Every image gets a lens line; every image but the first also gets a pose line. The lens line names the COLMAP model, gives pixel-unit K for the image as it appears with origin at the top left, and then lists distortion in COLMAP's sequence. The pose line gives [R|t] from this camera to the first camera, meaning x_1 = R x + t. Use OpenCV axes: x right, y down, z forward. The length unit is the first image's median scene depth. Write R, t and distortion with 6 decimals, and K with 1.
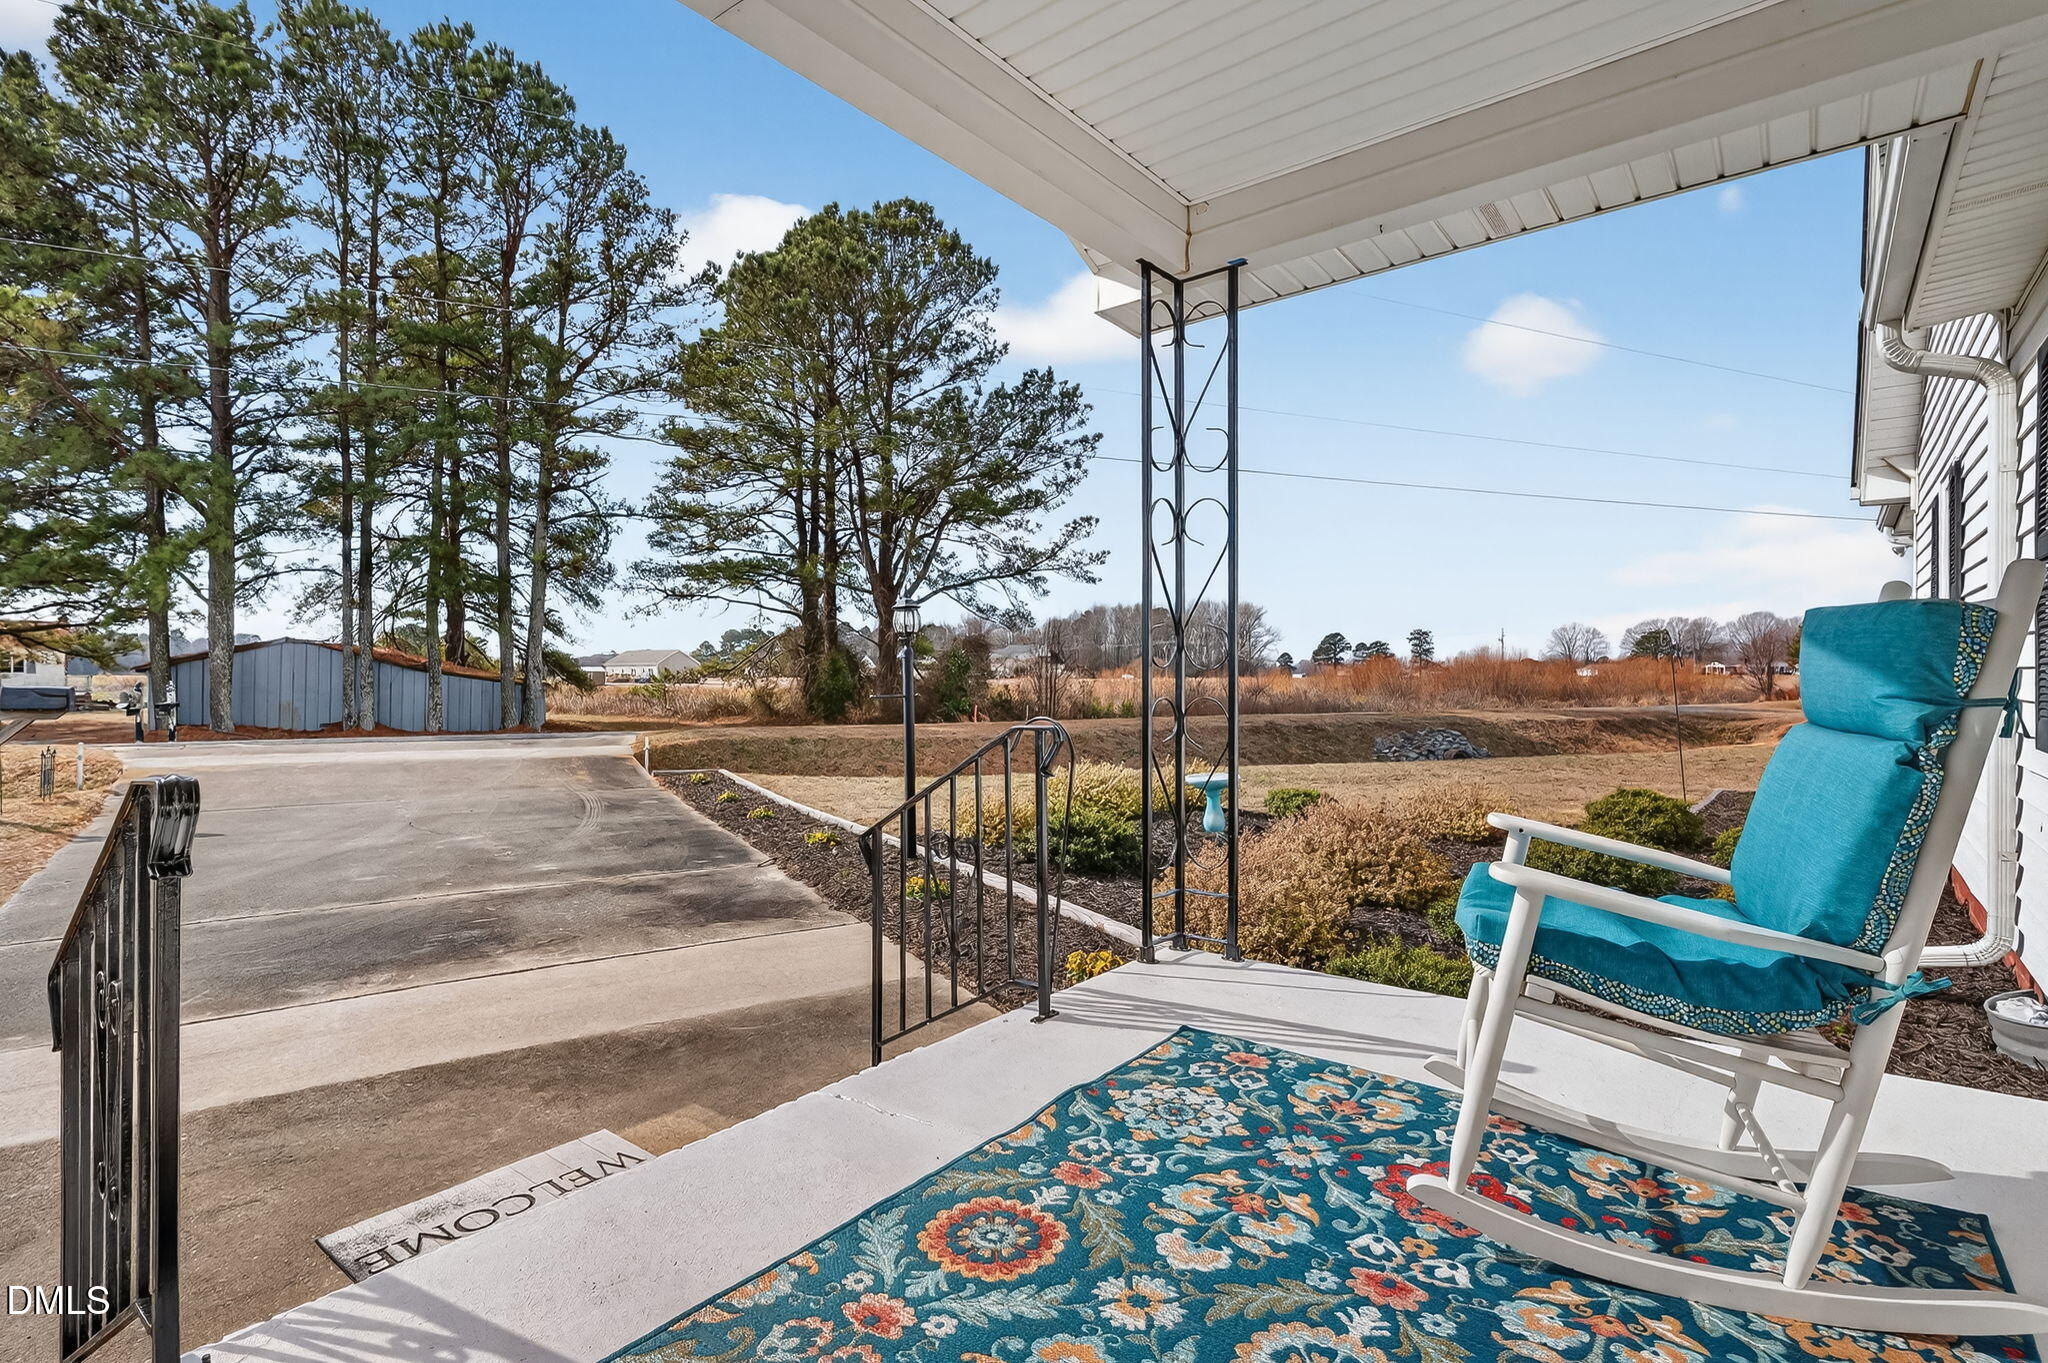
lens RADIAL K [[995.4, 0, 996.1], [0, 995.4, 684.7], [0, 0, 1]] dist [0.015587, -0.004028]
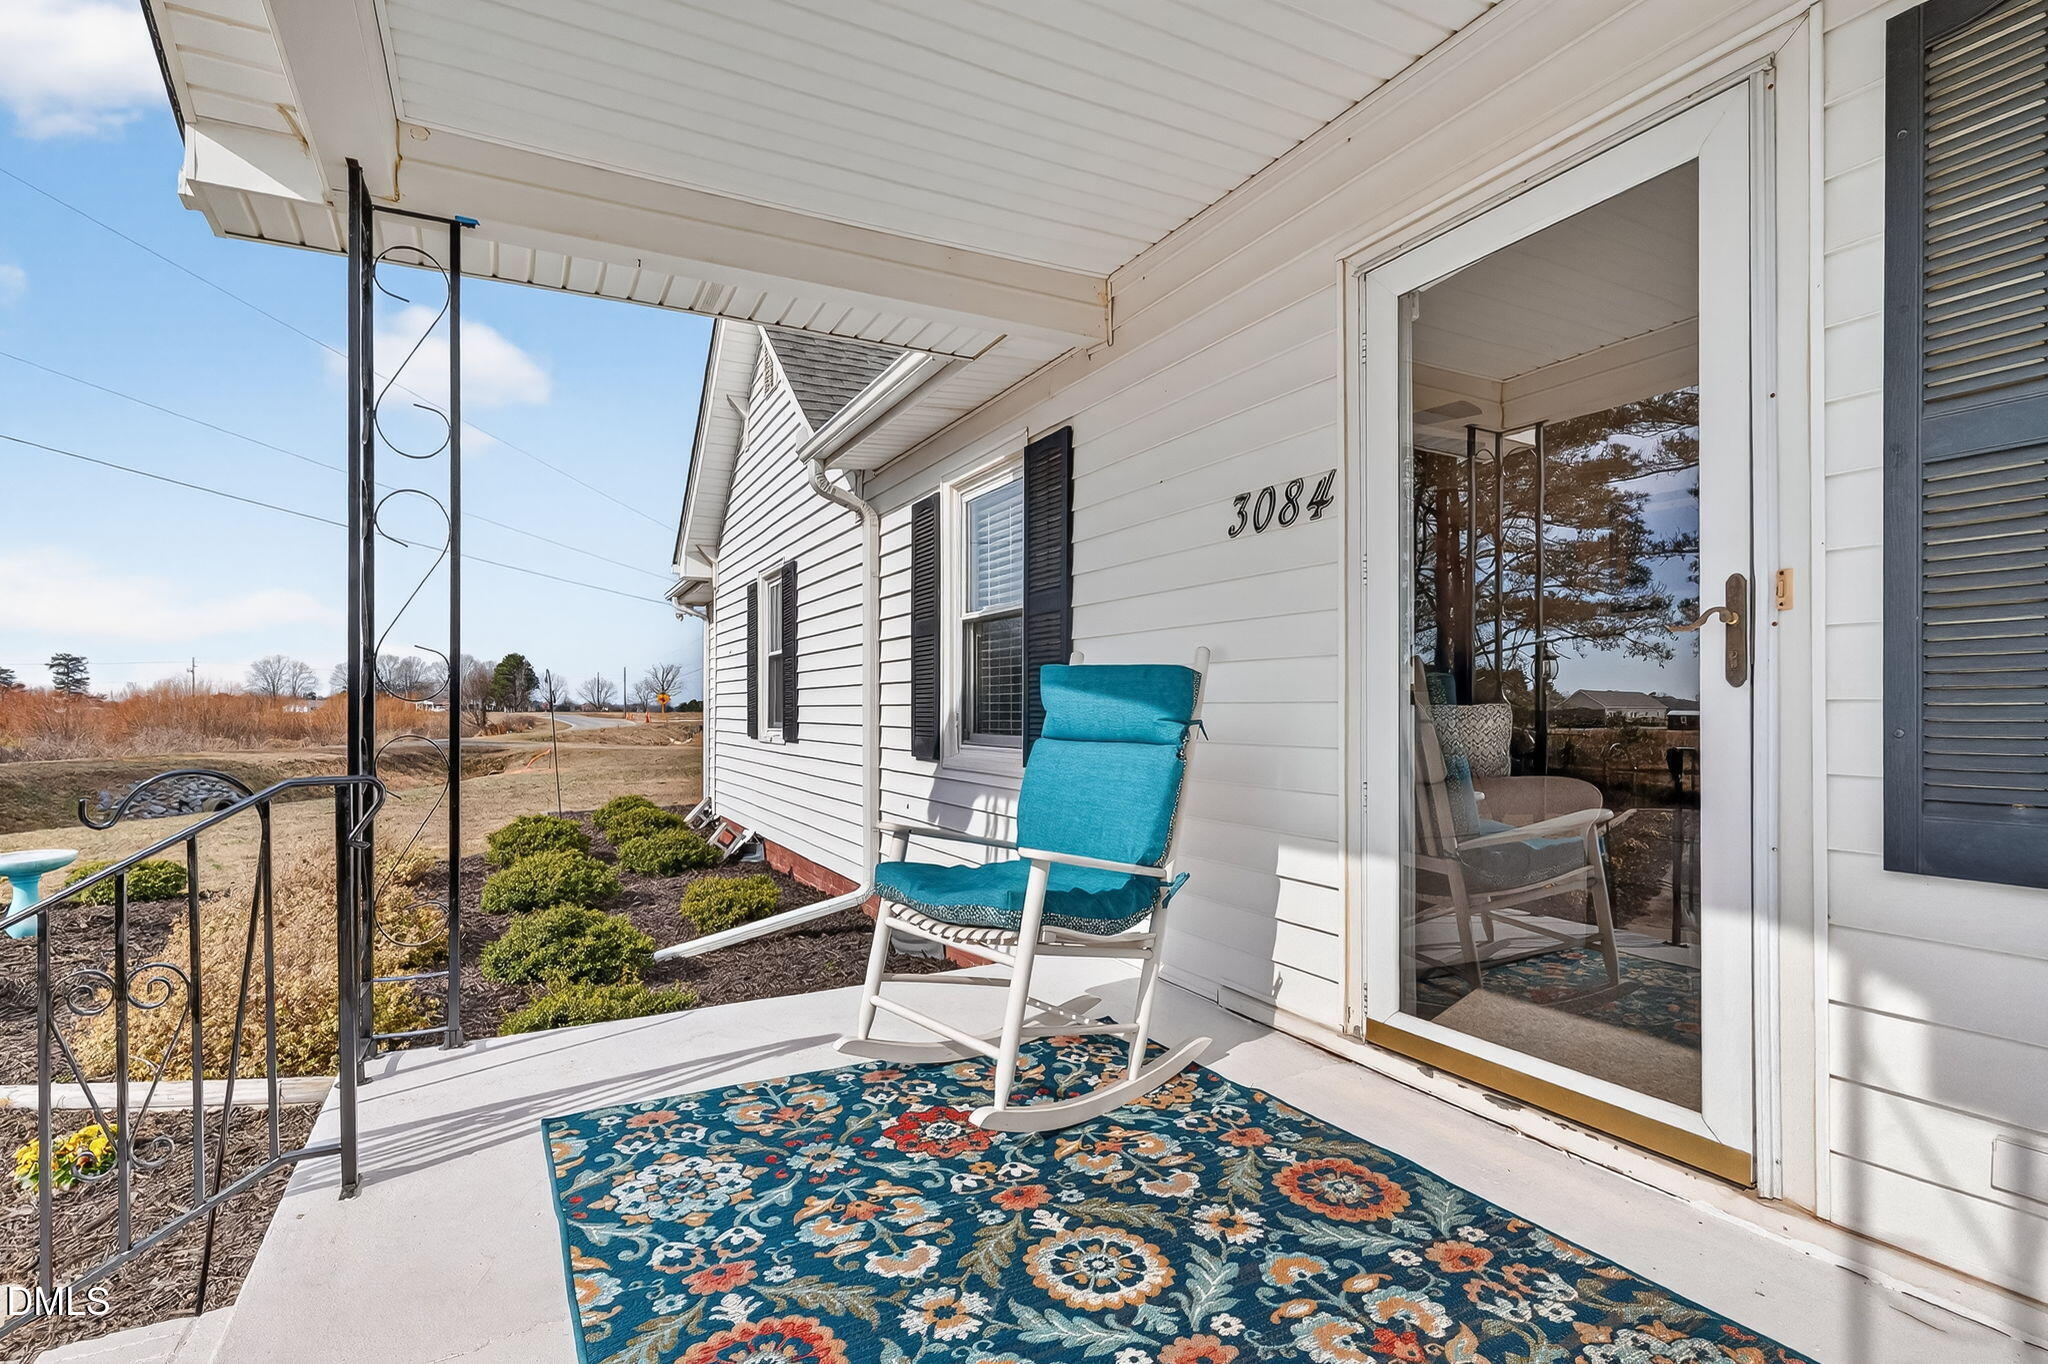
lens RADIAL K [[995.4, 0, 1011.9], [0, 995.4, 711.6], [0, 0, 1]] dist [0.015587, -0.004028]
pose [[0.403345, 0.000562, 0.915048, -0.554692], [0.008422, 0.999955, -0.004327, 0.002396], [-0.915009, 0.009451, 0.403322, 0.371228]]
